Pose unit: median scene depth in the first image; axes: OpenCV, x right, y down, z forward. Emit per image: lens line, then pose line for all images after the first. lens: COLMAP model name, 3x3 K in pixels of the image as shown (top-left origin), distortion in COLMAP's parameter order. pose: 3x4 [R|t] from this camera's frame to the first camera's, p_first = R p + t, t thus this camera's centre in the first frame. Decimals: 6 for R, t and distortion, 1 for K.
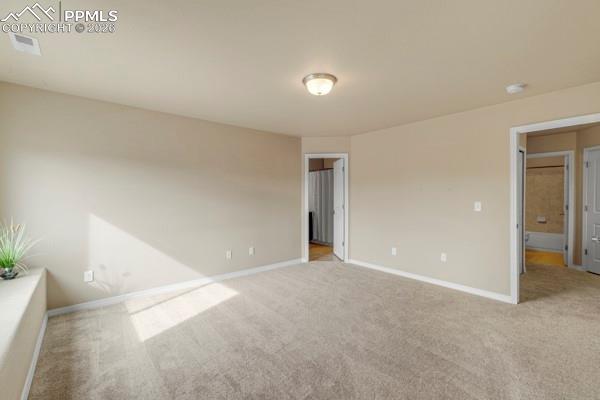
lens RADIAL K [[266.1, 0, 300.1], [0, 266.1, 197.6], [0, 0, 1]] dist [-0.000655, -0.000064]
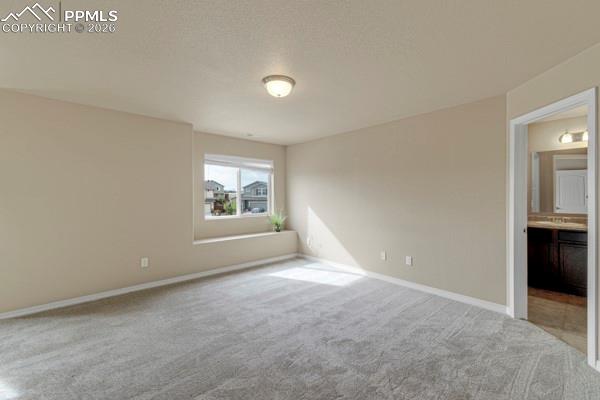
lens RADIAL K [[251.5, 0, 300.2], [0, 251.5, 196.6], [0, 0, 1]] dist [0.018147, 0.000178]
pose [[0.026151, 0.001622, -0.999657, 0.786704], [-0.007766, 0.999969, 0.001420, -0.004314], [0.999628, 0.007727, 0.026162, 0.801746]]
